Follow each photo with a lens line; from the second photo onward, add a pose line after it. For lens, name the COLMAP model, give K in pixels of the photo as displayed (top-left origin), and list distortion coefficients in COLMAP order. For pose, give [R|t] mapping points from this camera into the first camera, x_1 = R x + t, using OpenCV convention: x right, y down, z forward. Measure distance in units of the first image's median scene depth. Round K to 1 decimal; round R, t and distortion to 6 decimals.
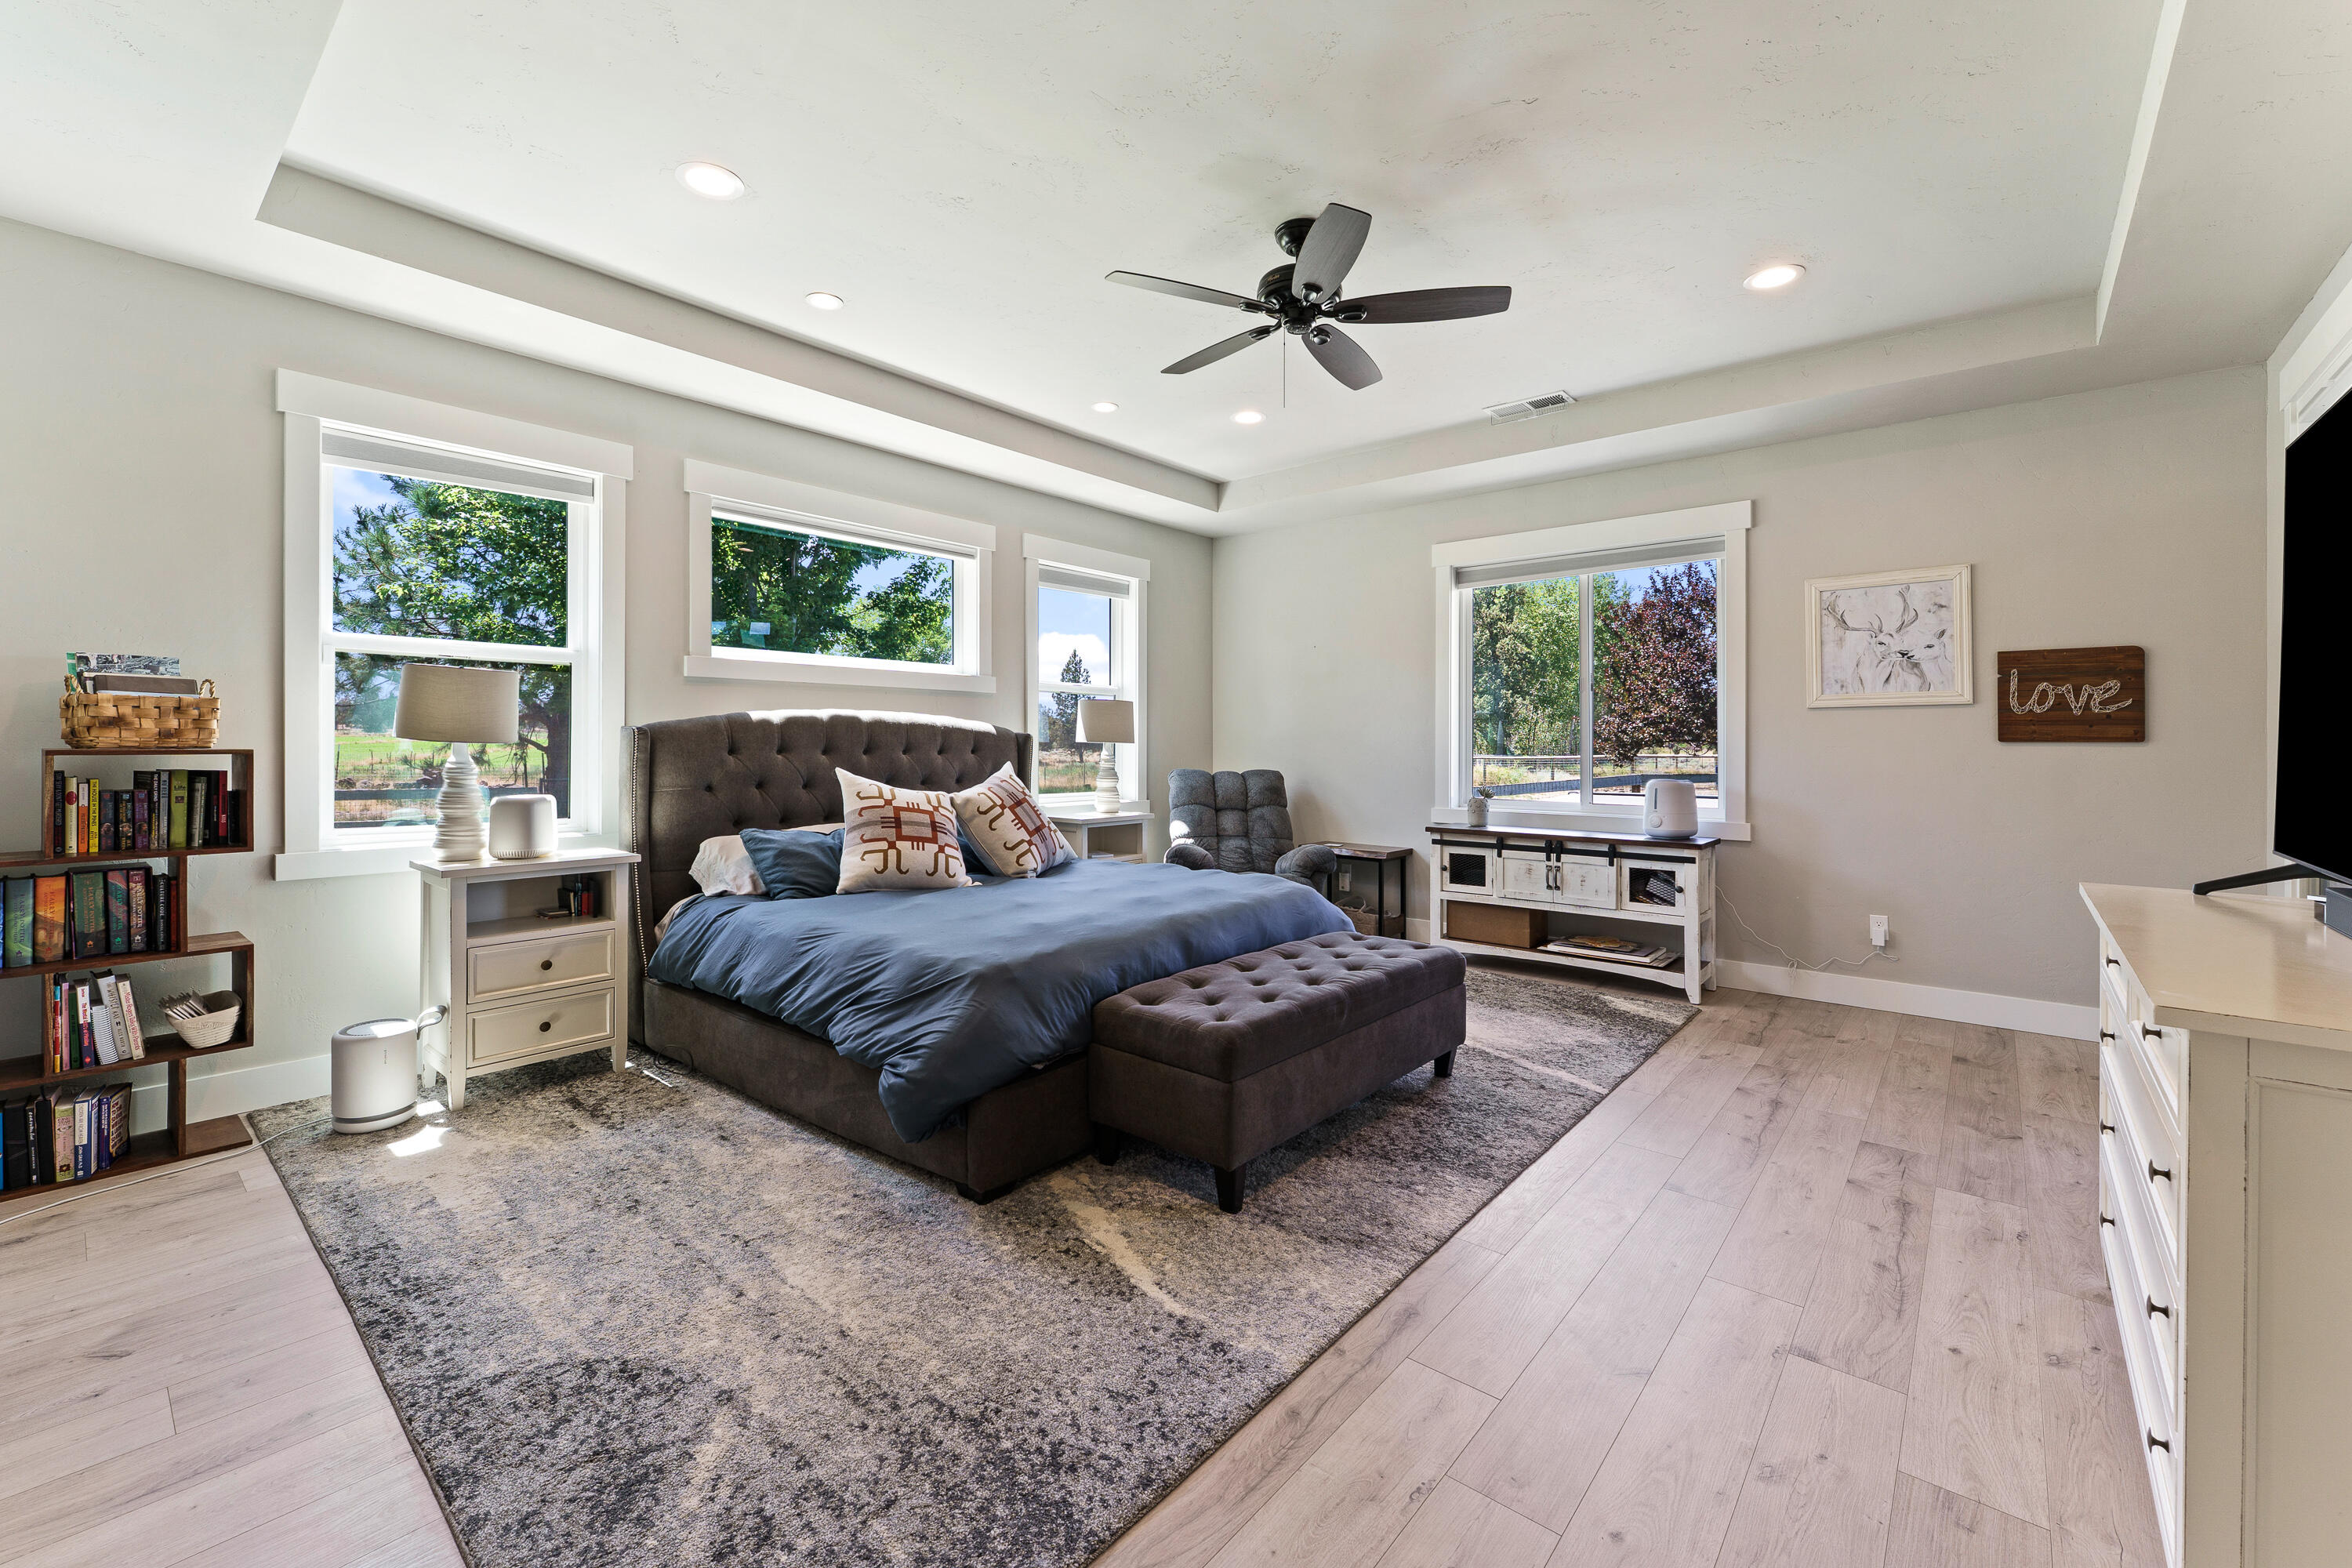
lens RADIAL K [[956.5, 0, 1184.7], [0, 956.5, 744.9], [0, 0, 1]] dist [-0.010241, 0.000529]
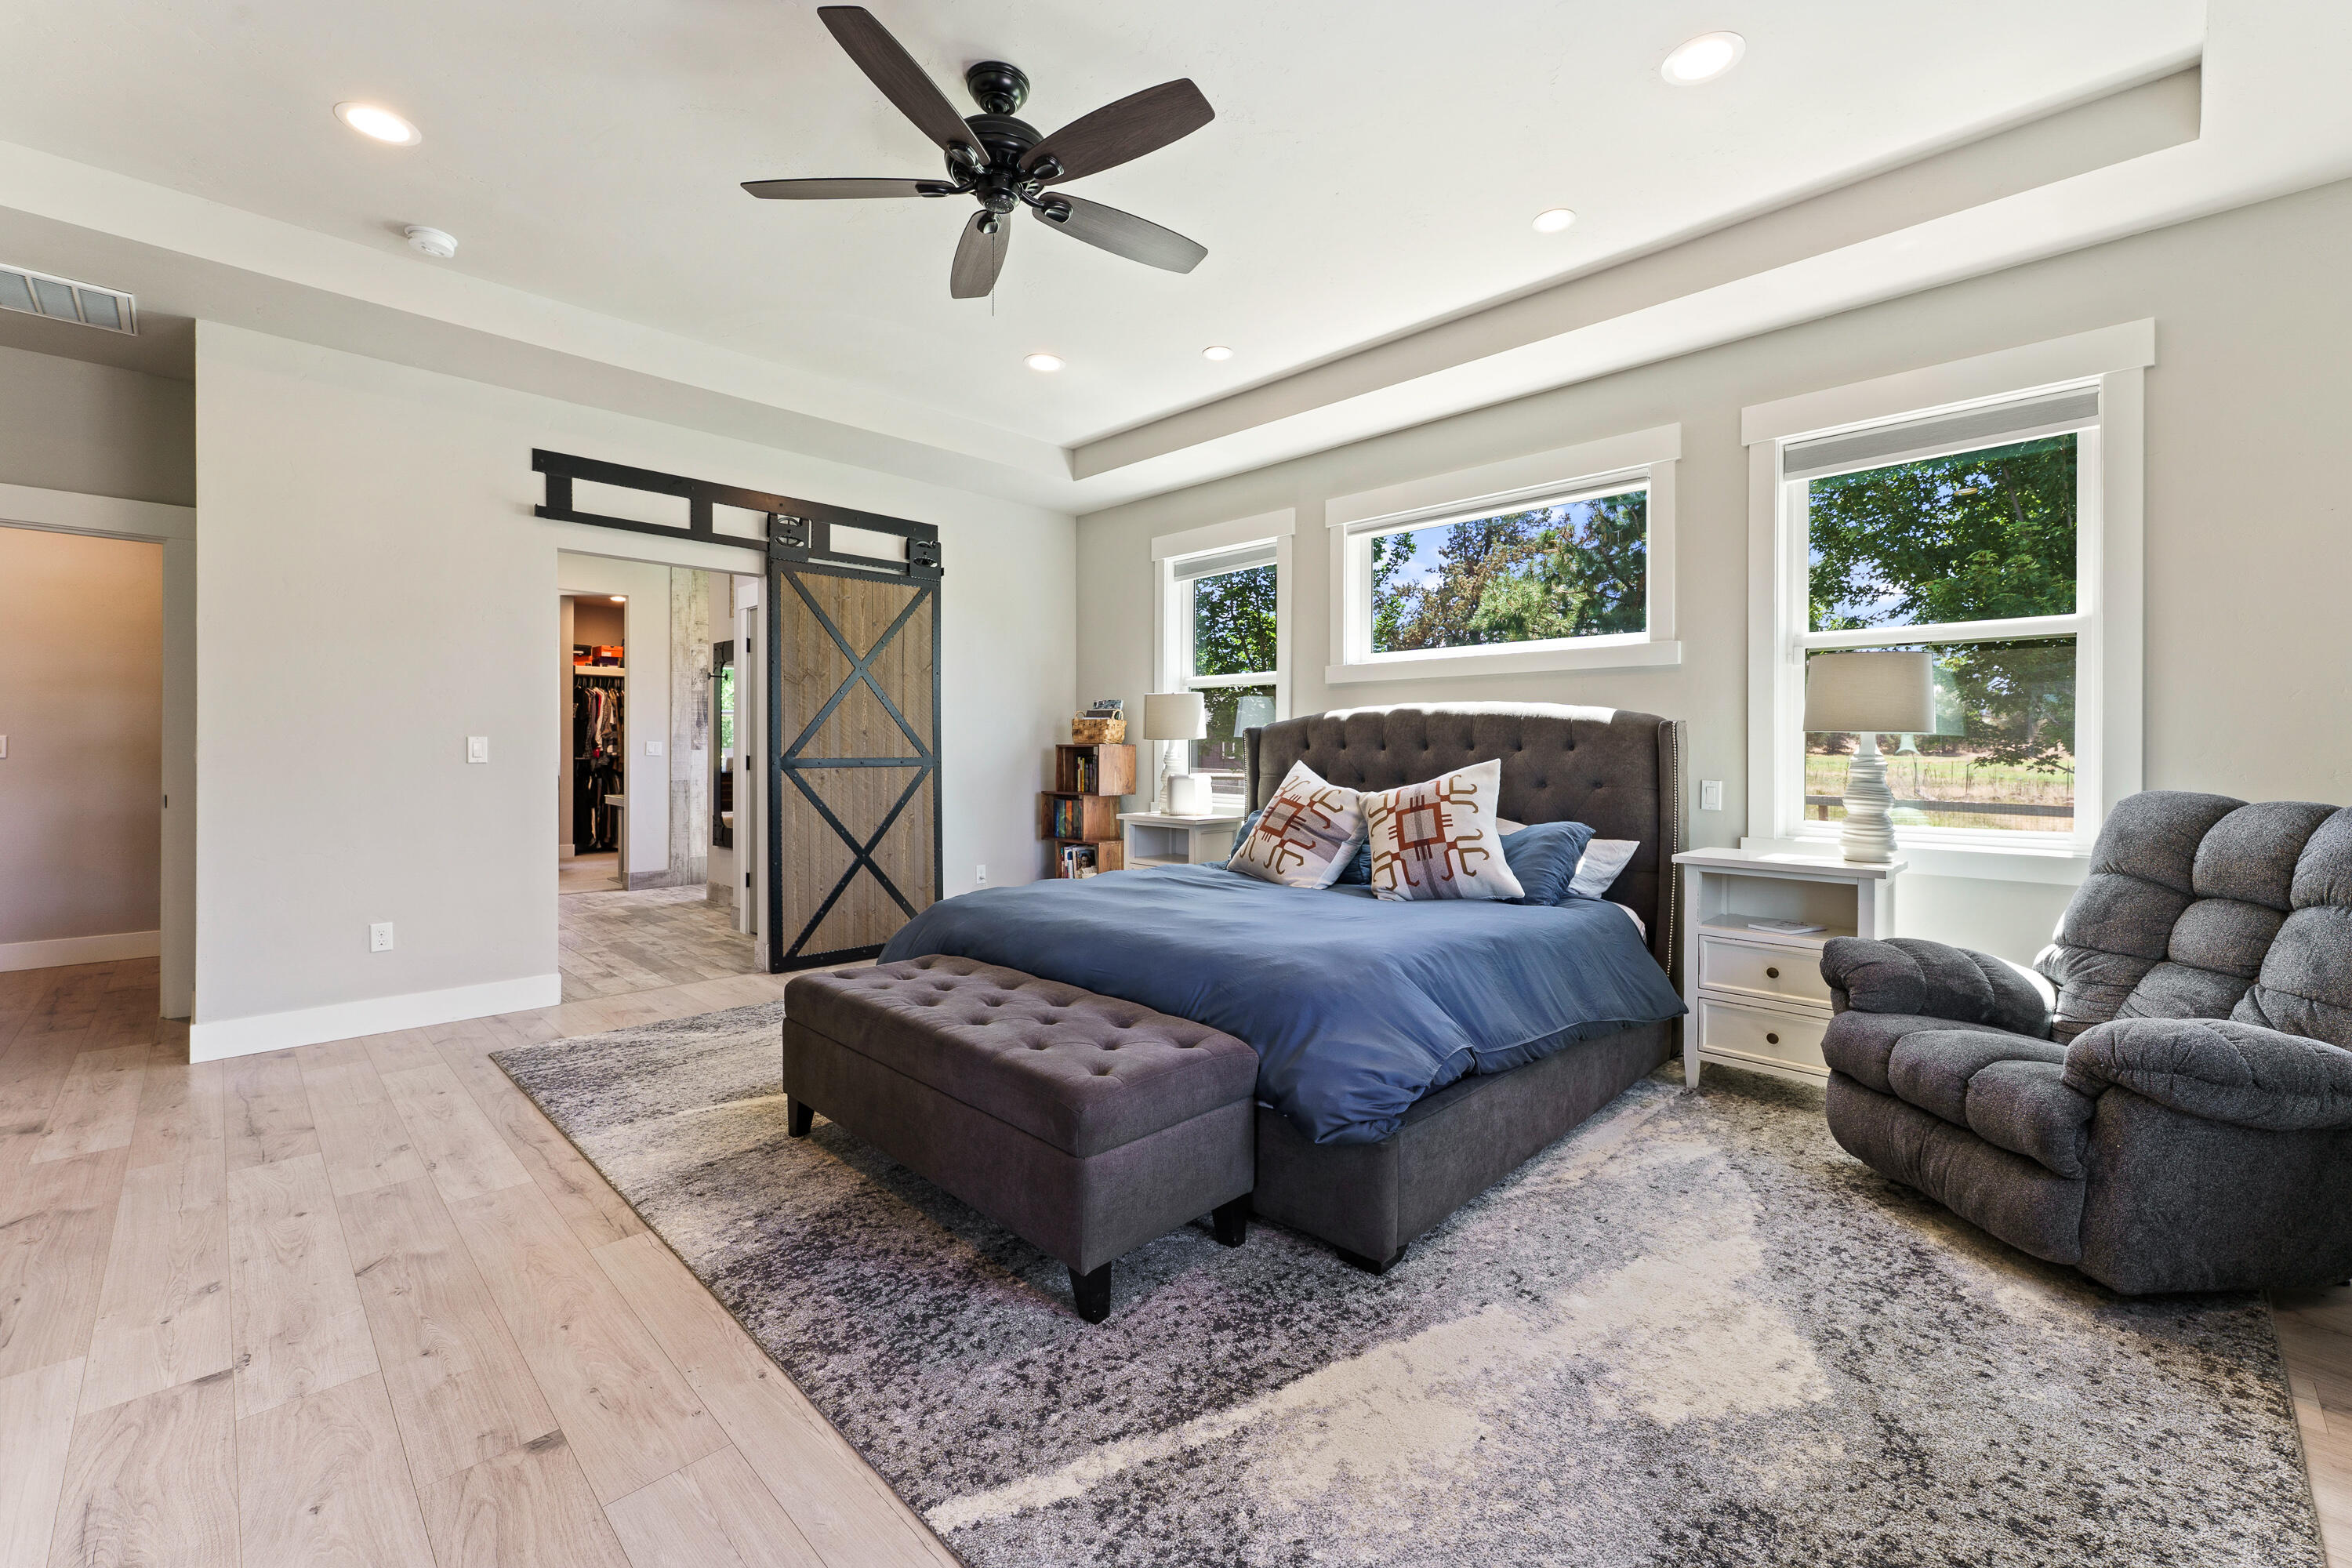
lens RADIAL K [[956.5, 0, 1172.2], [0, 956.5, 761.8], [0, 0, 1]] dist [-0.010241, 0.000529]
pose [[-0.075450, 0.003362, -0.997144, 0.966186], [-0.008624, 0.999955, 0.004024, 0.031282], [0.997112, 0.008903, -0.075417, 1.289640]]
